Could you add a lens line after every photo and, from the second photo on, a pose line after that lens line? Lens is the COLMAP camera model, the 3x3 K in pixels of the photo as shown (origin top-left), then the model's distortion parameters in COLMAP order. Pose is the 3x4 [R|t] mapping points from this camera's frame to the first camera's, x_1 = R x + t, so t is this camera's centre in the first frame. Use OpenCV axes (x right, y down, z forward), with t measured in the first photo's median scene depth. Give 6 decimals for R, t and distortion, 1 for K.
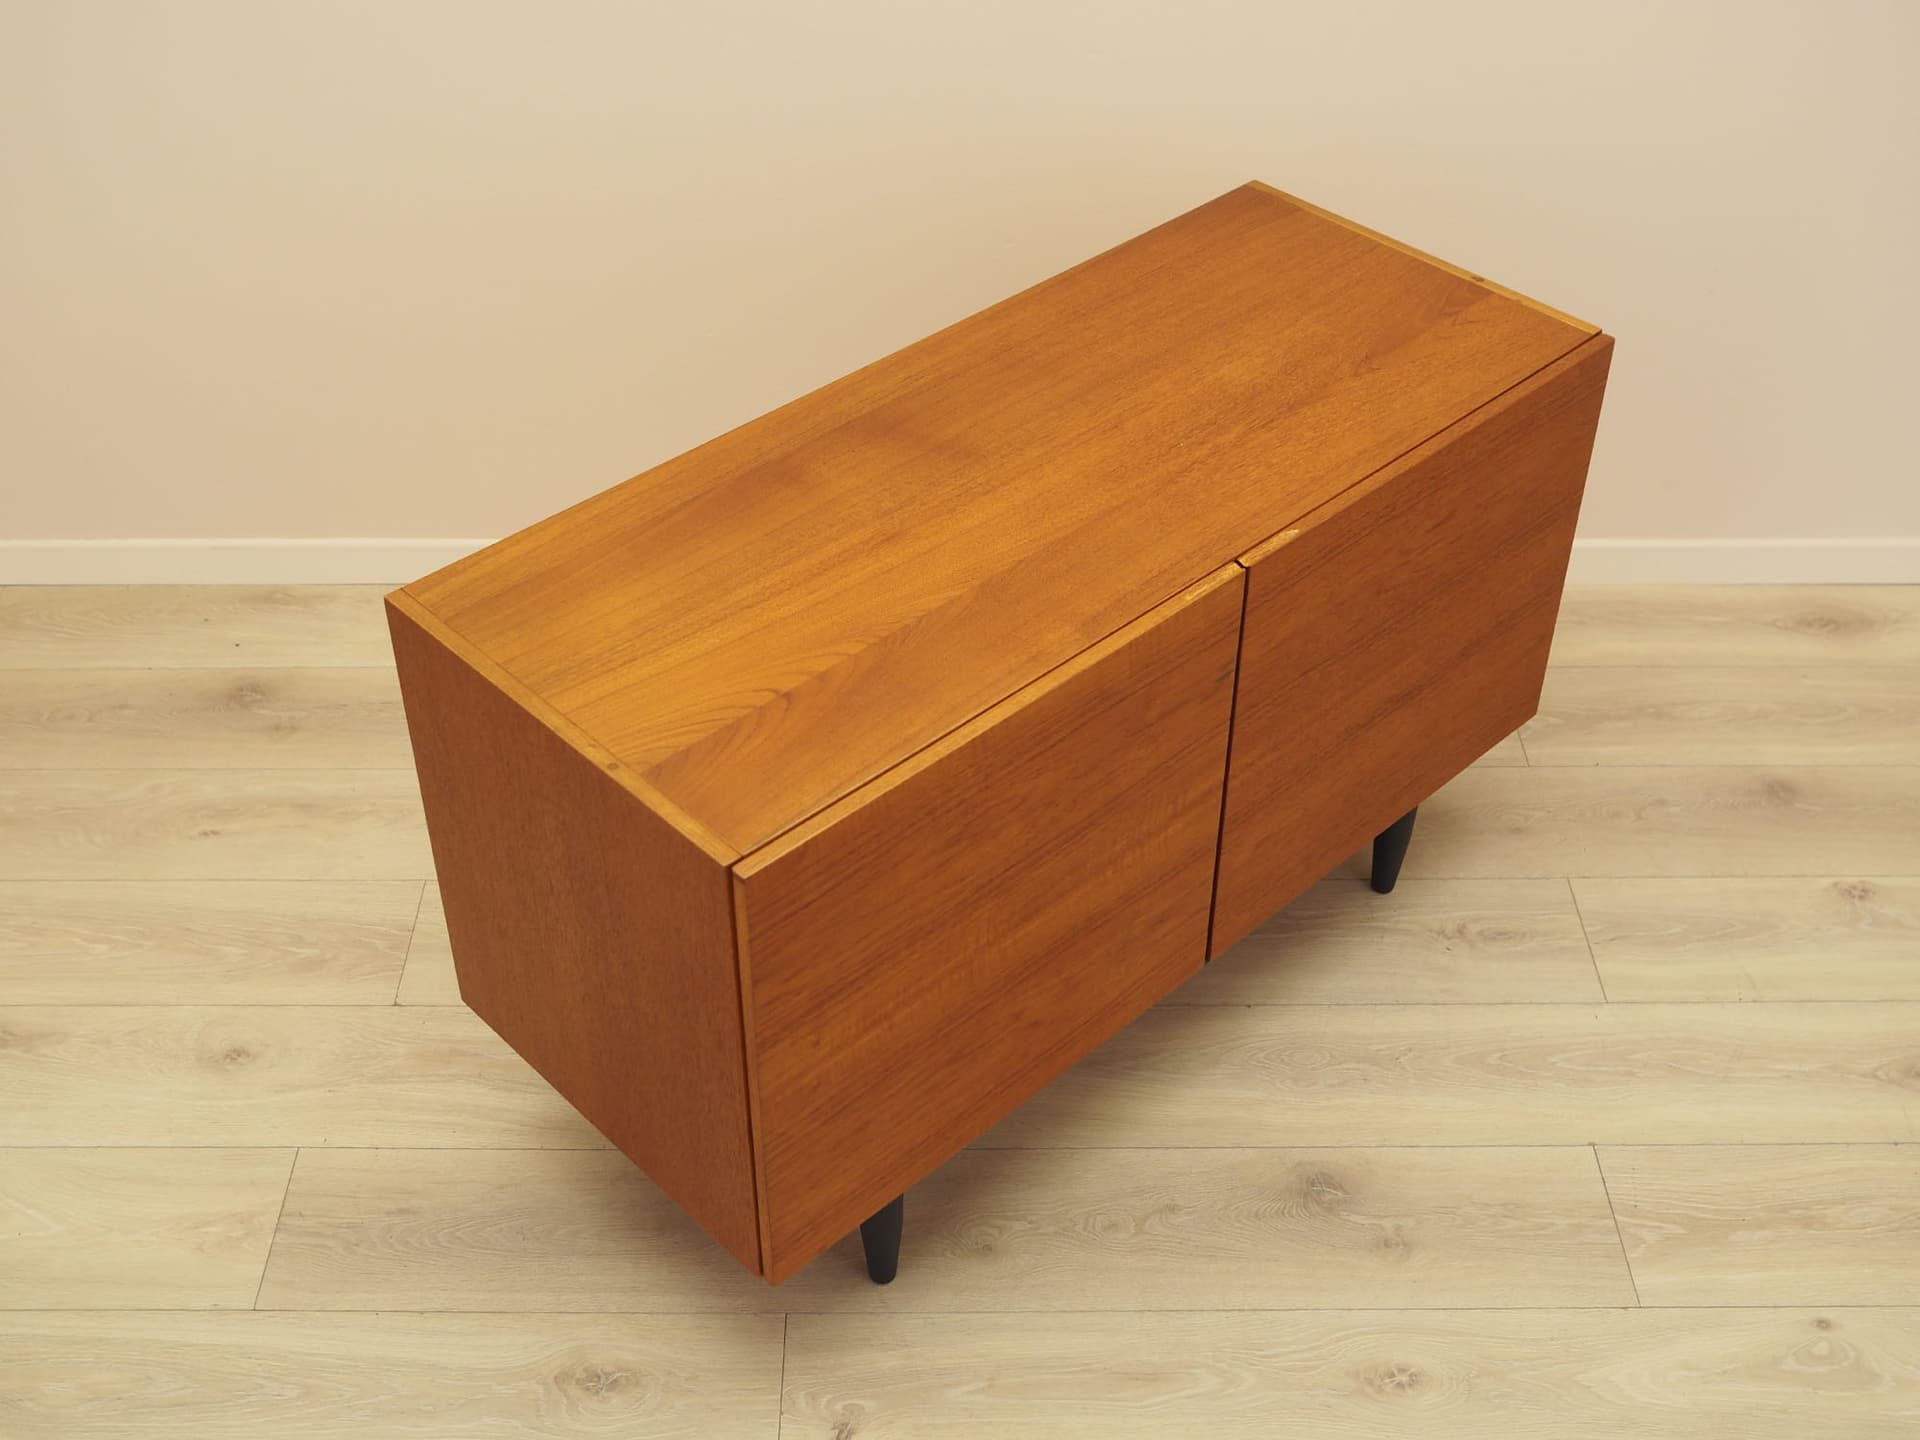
lens RADIAL K [[2208.8, 0, 964.4], [0, 2208.8, 695.2], [0, 0, 1]] dist [-0.001437, 0.027099]
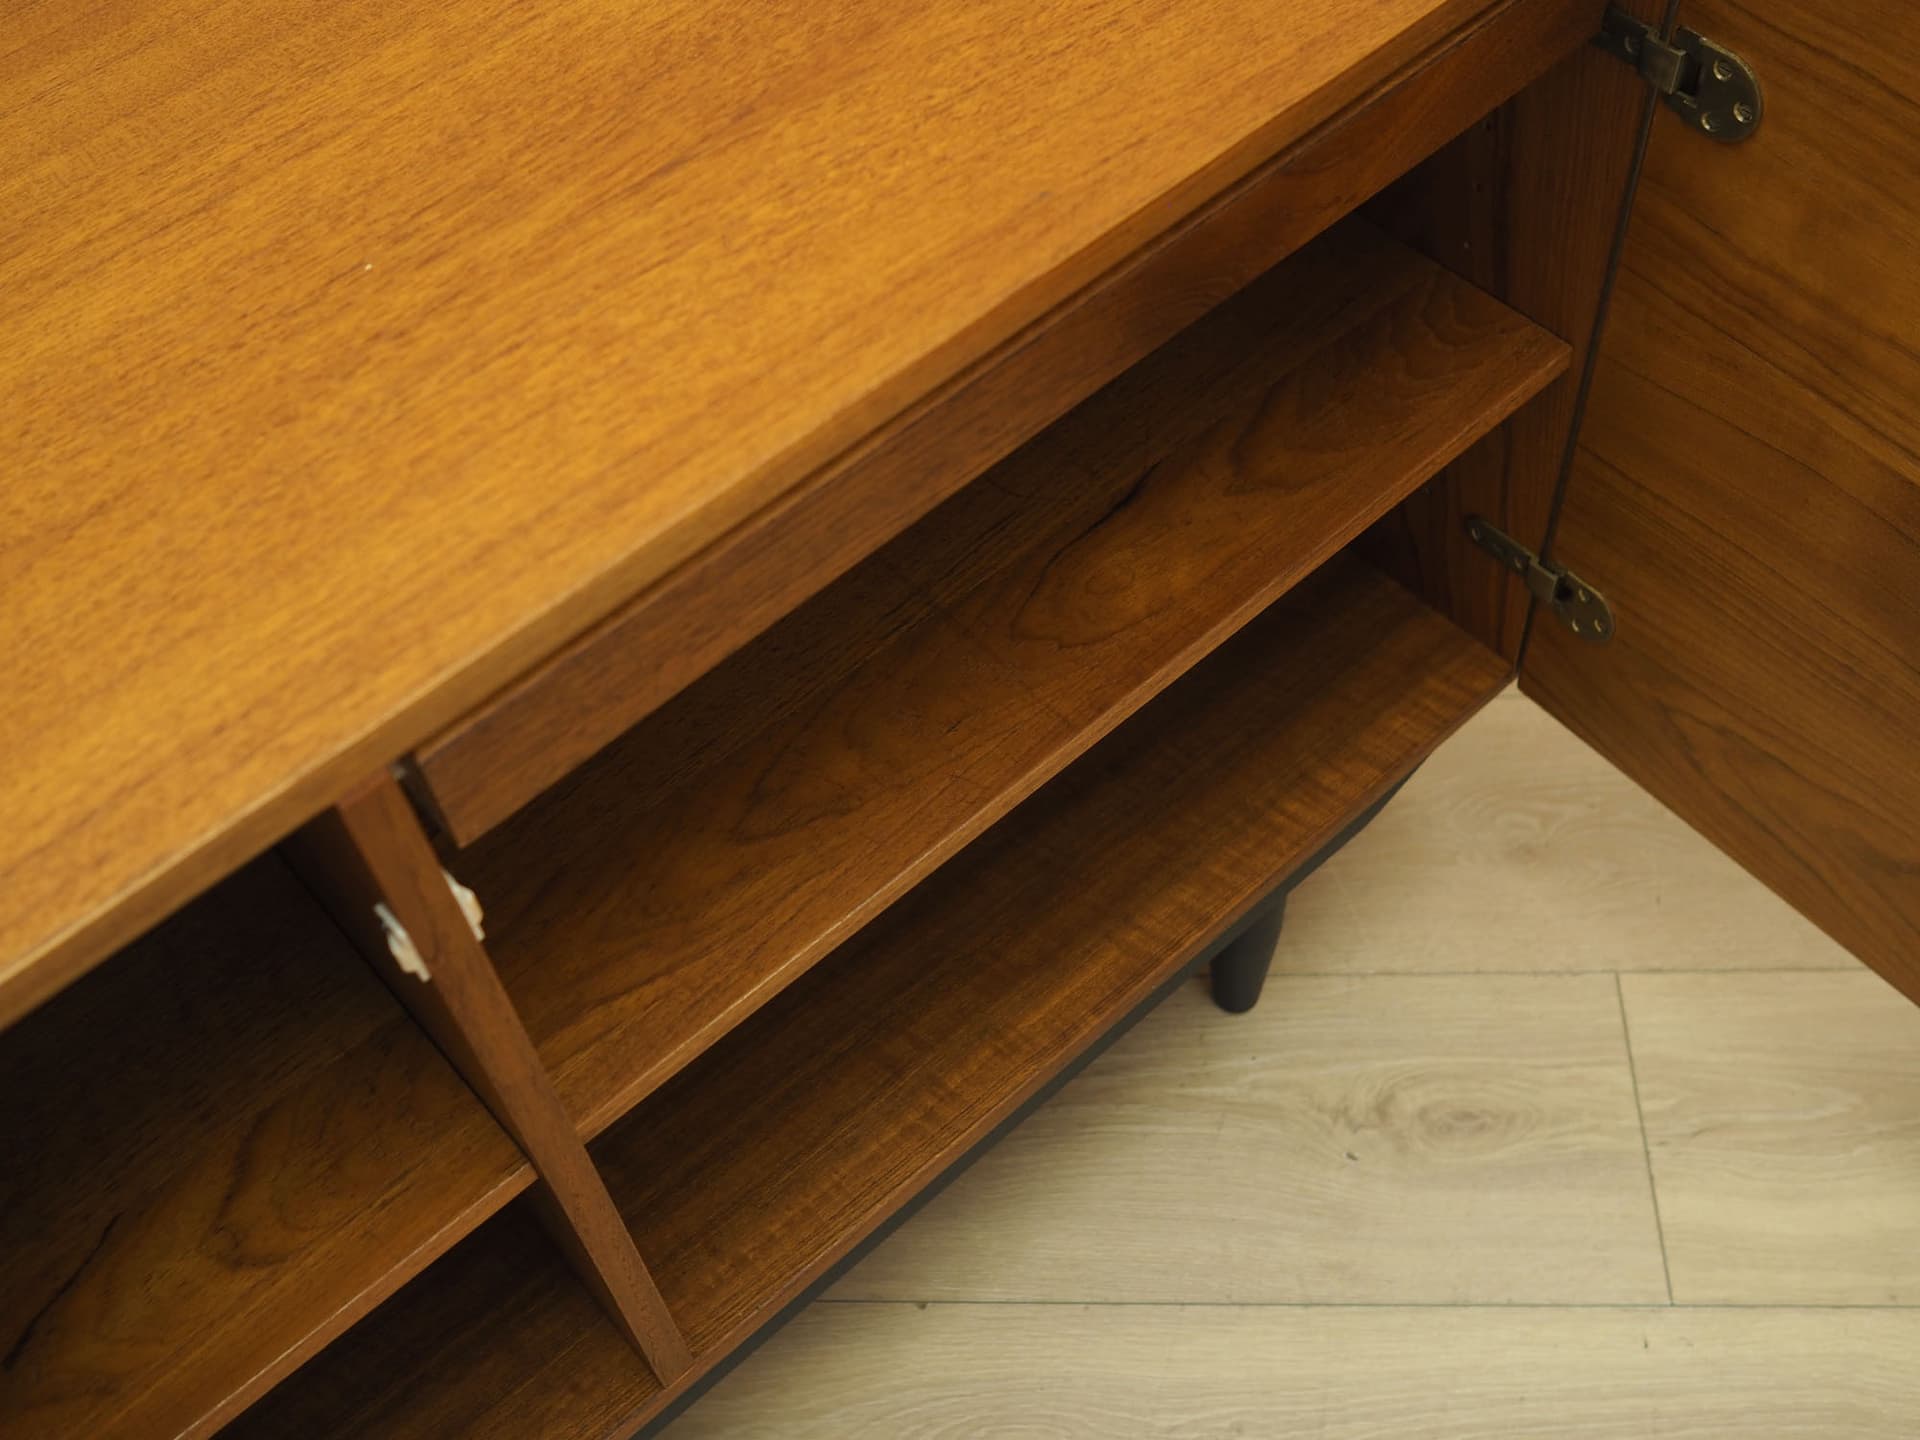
lens RADIAL K [[2115.5, 0, 922.9], [0, 2115.5, 701.2], [0, 0, 1]] dist [-0.021774, 0.014417]
pose [[0.994925, -0.010645, -0.100059, 0.209910], [0.035399, 0.967852, 0.249015, -0.125667], [0.094192, -0.251293, 0.963317, 0.687466]]
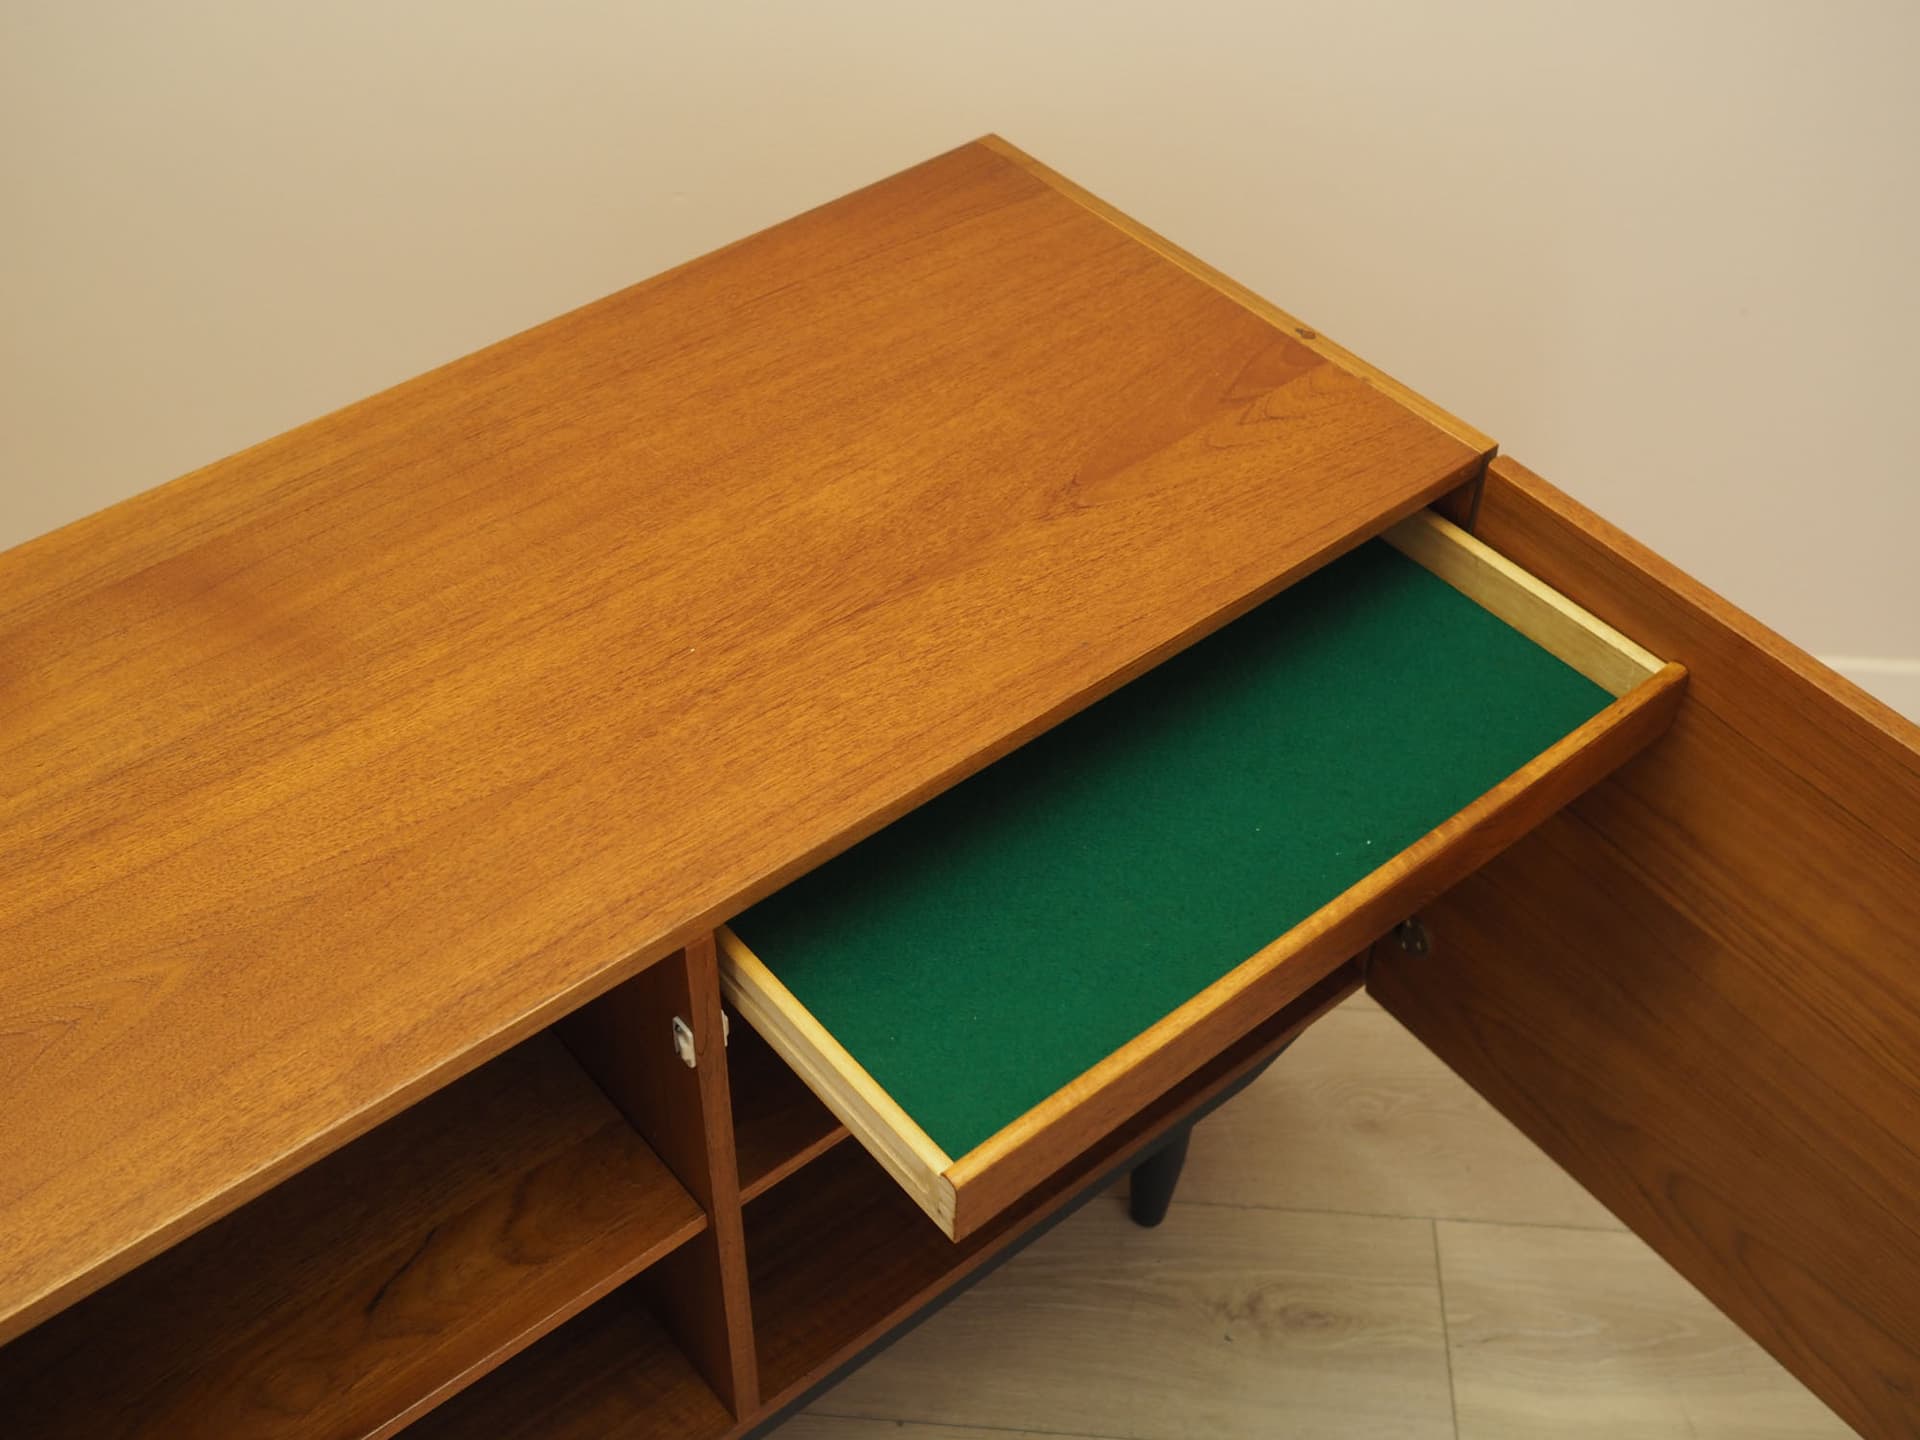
lens RADIAL K [[2162.5, 0, 870.1], [0, 2162.5, 665.0], [0, 0, 1]] dist [-0.016278, 0.008129]
pose [[0.994829, 0.058562, -0.082981, 0.189003], [-0.052360, 0.995805, 0.075037, -0.152968], [0.087027, -0.070304, 0.993722, 0.451795]]
